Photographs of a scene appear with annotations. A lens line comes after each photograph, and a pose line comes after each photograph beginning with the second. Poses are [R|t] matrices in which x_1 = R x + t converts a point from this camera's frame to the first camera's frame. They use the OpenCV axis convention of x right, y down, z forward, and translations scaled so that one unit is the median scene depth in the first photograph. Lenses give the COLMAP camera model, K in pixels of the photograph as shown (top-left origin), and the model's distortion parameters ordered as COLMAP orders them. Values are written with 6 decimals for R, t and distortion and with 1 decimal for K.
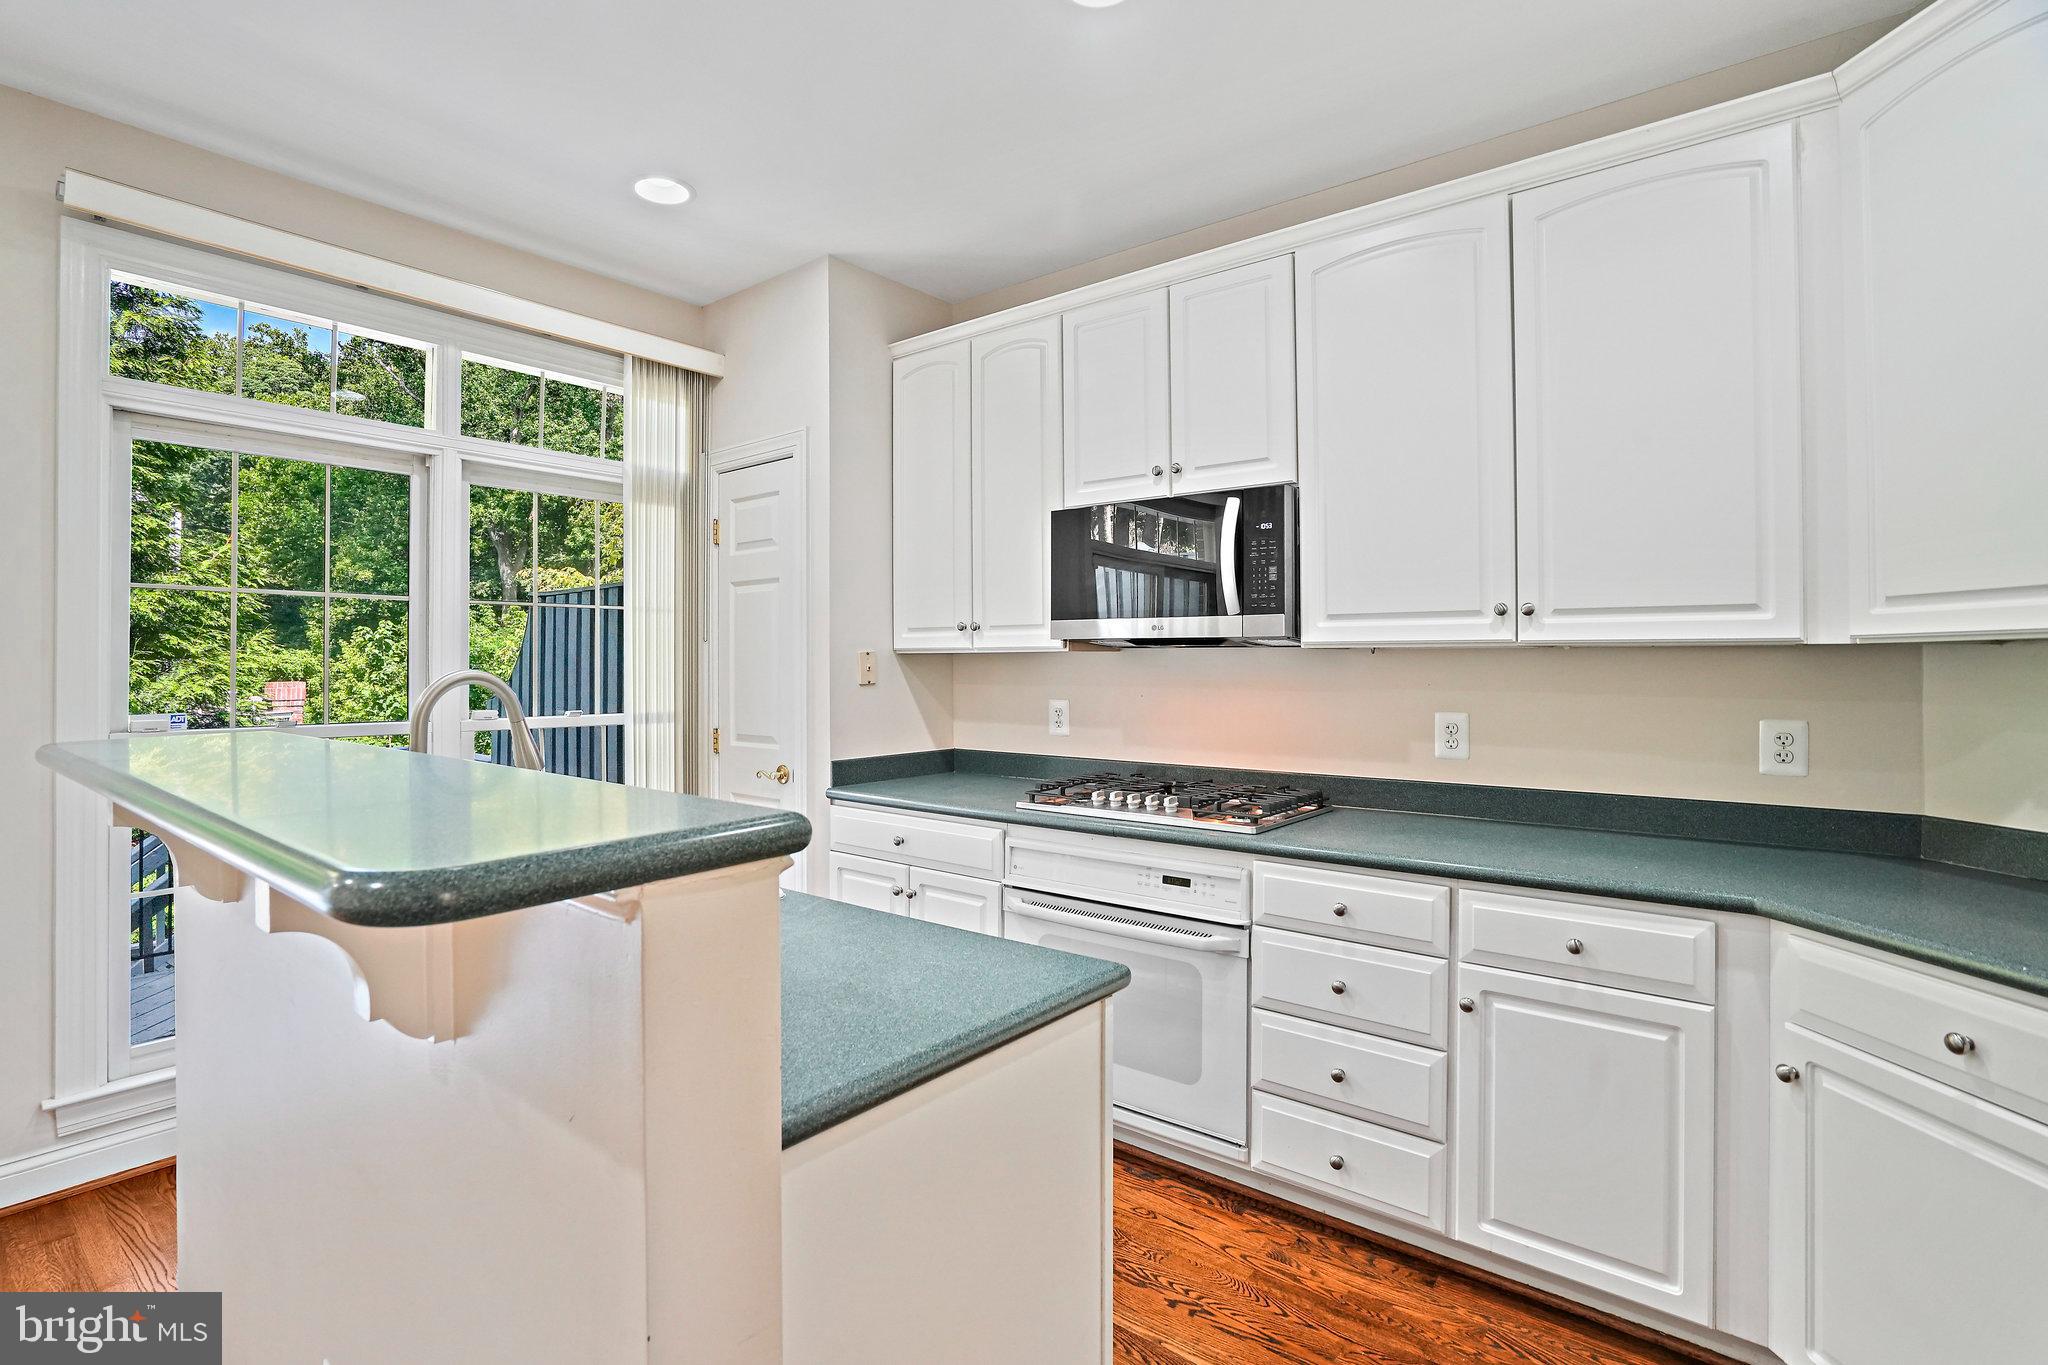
lens RADIAL K [[984.6, 0, 1024.0], [0, 984.6, 642.1], [0, 0, 1]] dist [-0.053582, 0.020902]
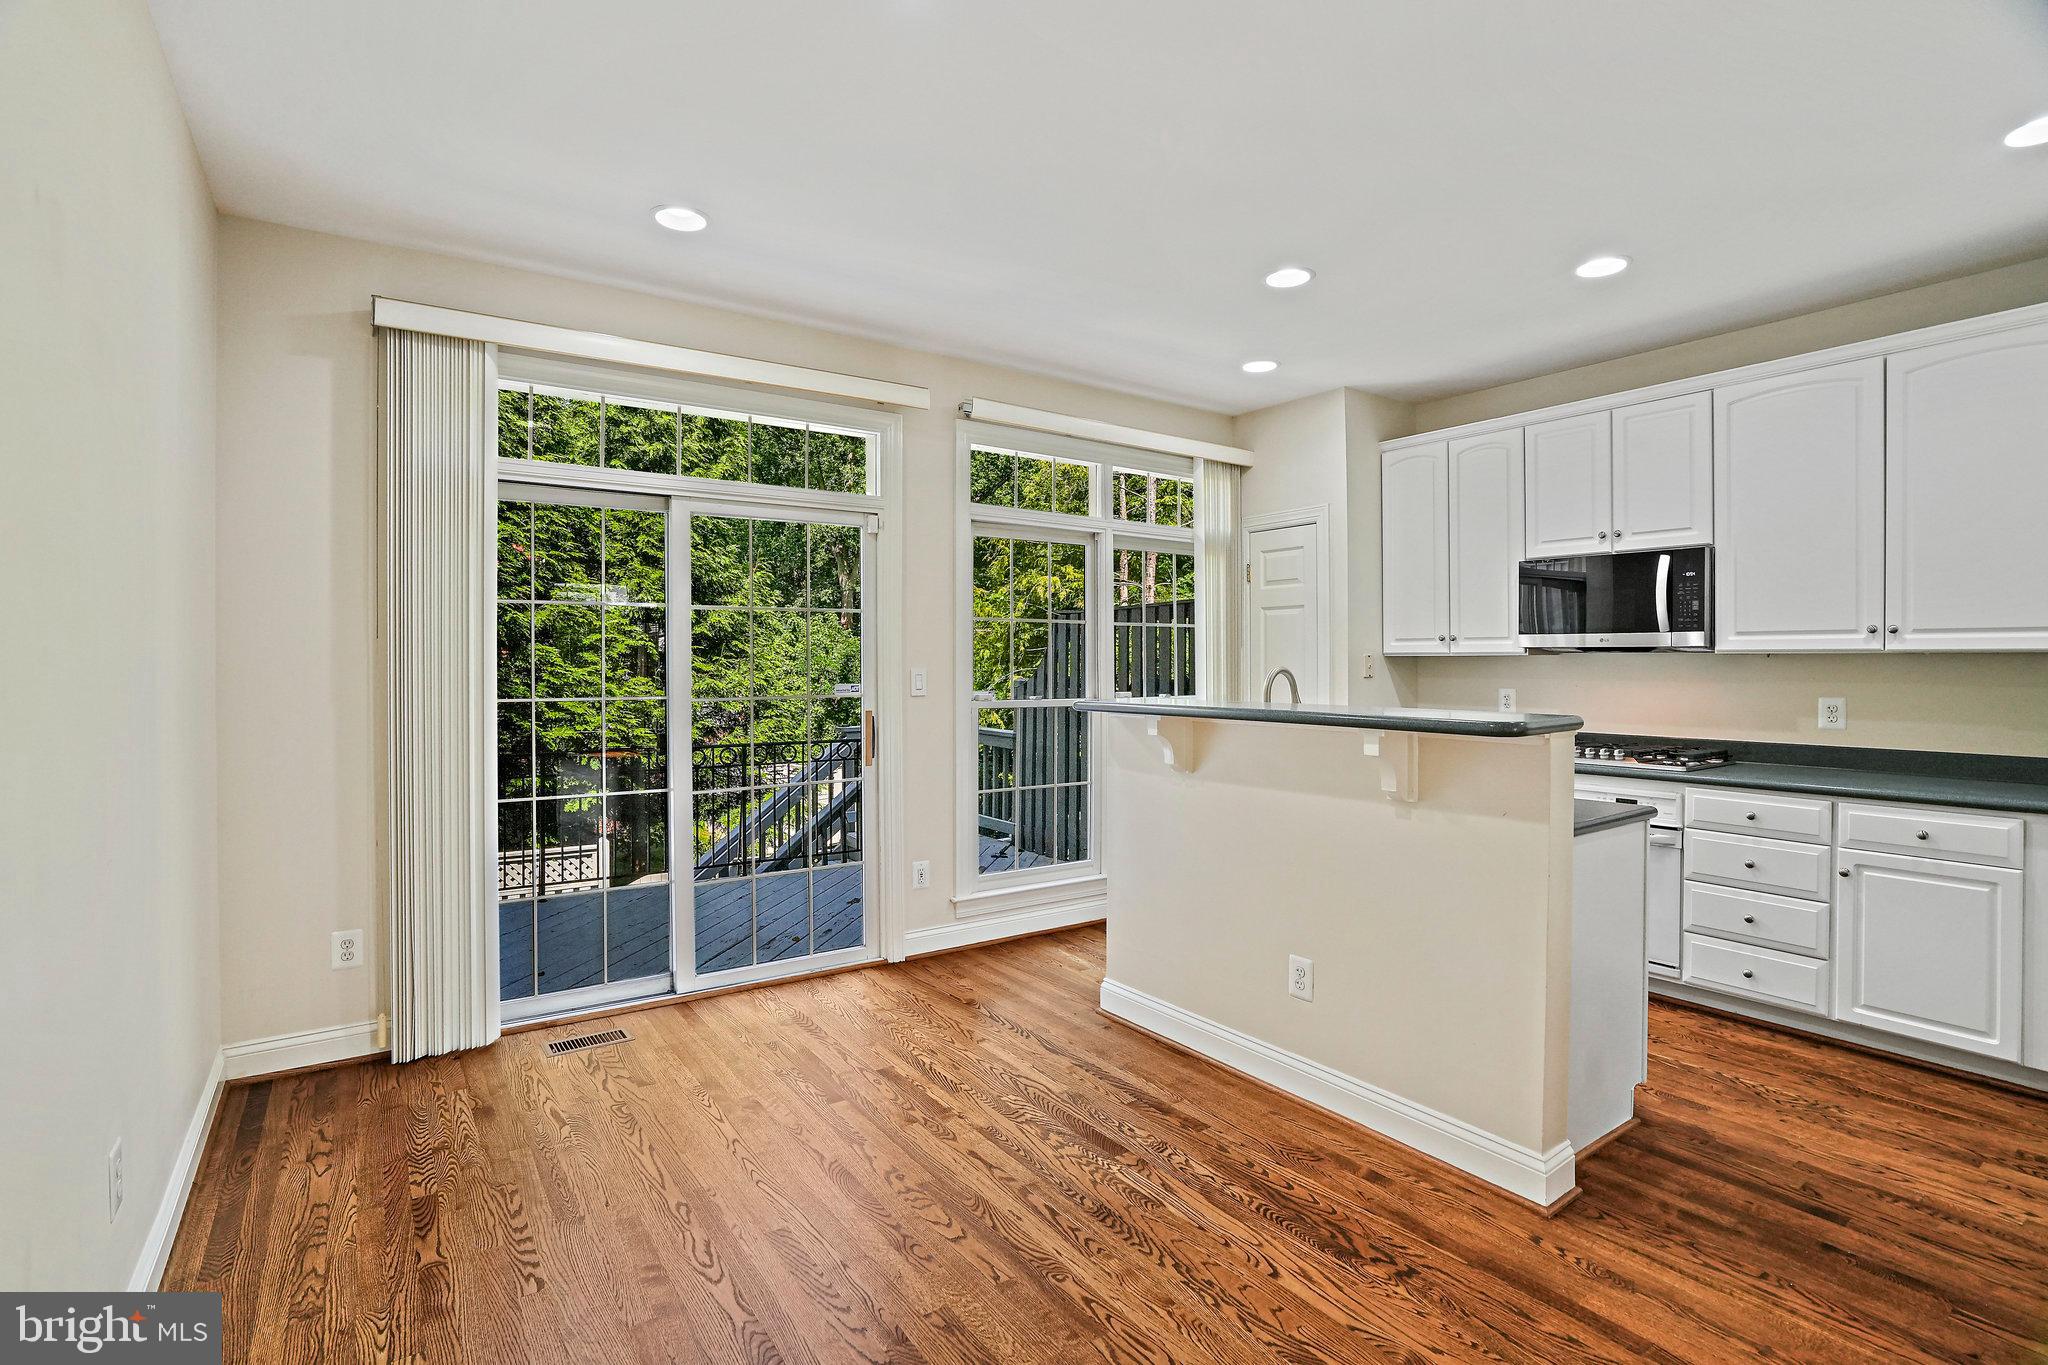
lens RADIAL K [[984.6, 0, 1014.3], [0, 984.6, 660.5], [0, 0, 1]] dist [-0.053582, 0.020902]
pose [[0.959760, 0.000908, -0.280820, -0.329255], [0.005020, 0.999780, 0.020388, -0.018253], [0.280777, -0.020977, 0.959544, -0.707035]]
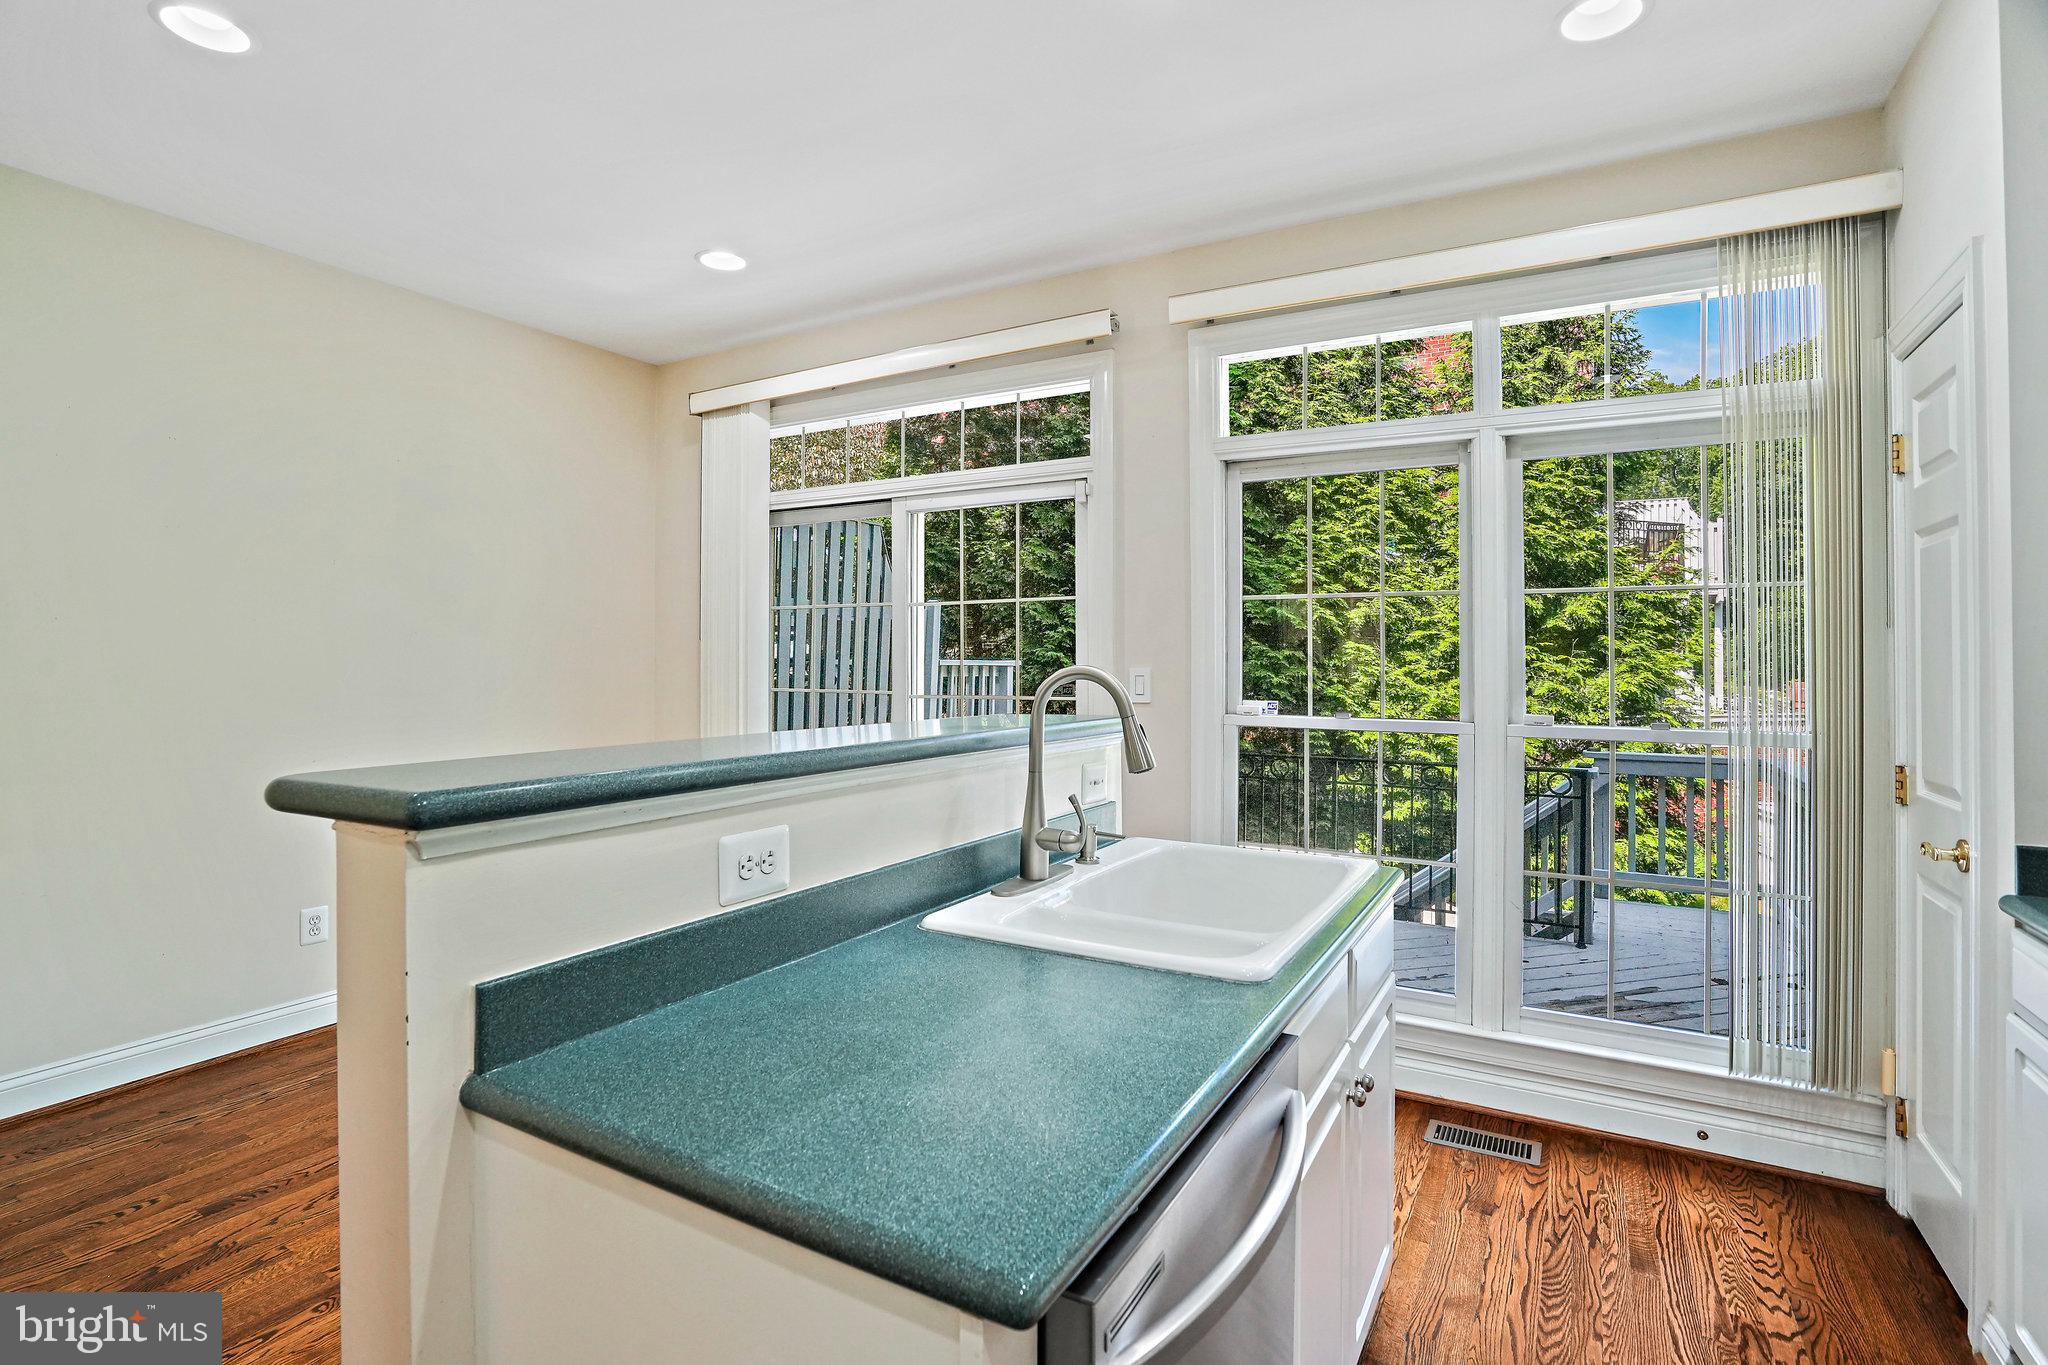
lens RADIAL K [[984.6, 0, 992.6], [0, 984.6, 639.1], [0, 0, 1]] dist [-0.053582, 0.020902]
pose [[0.140026, -0.019338, -0.989959, 0.295237], [0.016994, 0.999709, -0.017125, 0.010827], [0.990002, -0.014425, 0.140313, 0.474376]]
